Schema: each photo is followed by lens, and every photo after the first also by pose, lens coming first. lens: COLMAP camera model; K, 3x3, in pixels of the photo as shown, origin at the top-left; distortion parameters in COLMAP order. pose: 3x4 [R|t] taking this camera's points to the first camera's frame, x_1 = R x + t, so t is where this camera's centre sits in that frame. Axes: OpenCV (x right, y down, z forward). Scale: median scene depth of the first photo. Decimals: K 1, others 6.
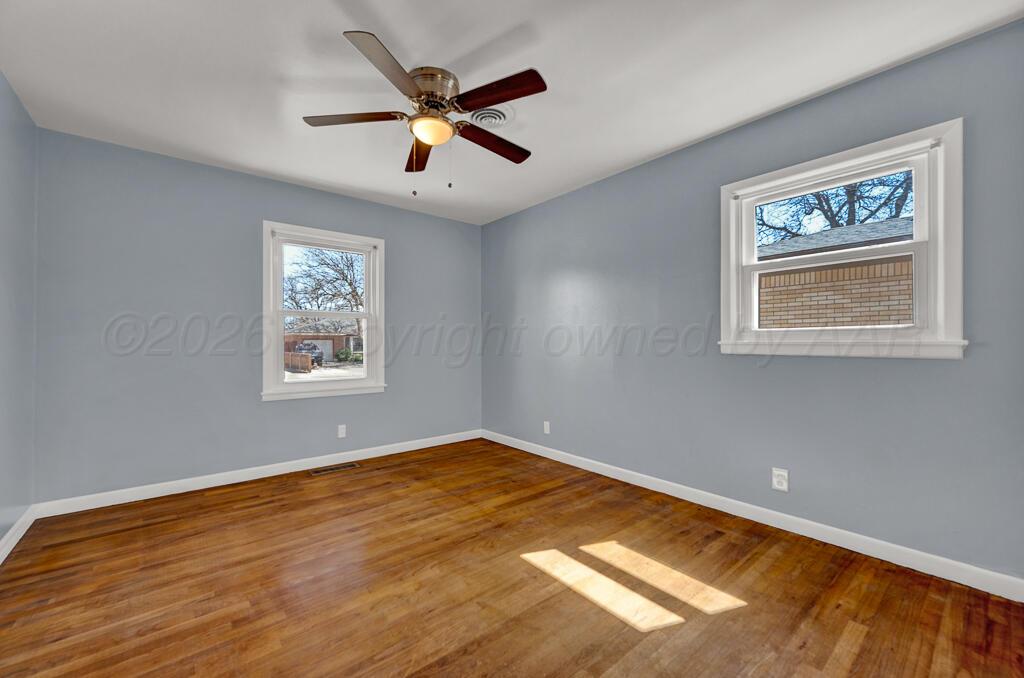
lens RADIAL K [[419.2, 0, 513.8], [0, 419.2, 339.4], [0, 0, 1]] dist [-0.000503, 0.000067]
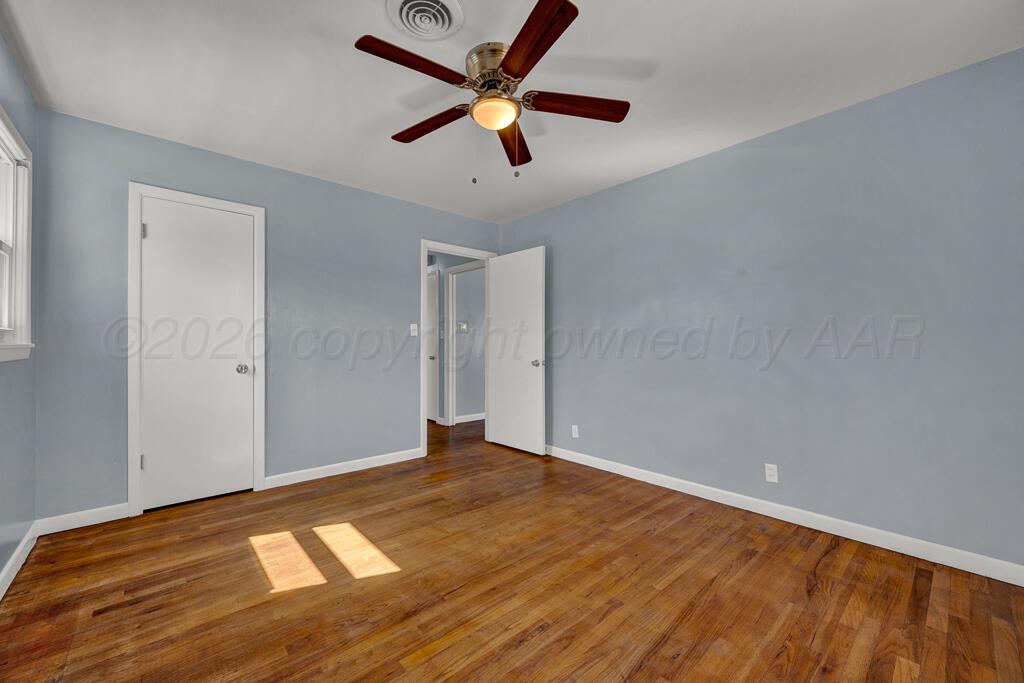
lens RADIAL K [[399.2, 0, 512.5], [0, 399.2, 338.7], [0, 0, 1]] dist [0.015491, 0.000102]
pose [[-0.999551, 0.002663, -0.029845, -0.218833], [0.003178, 0.999846, -0.017231, 0.011701], [0.029795, -0.017318, -0.999406, 1.975857]]
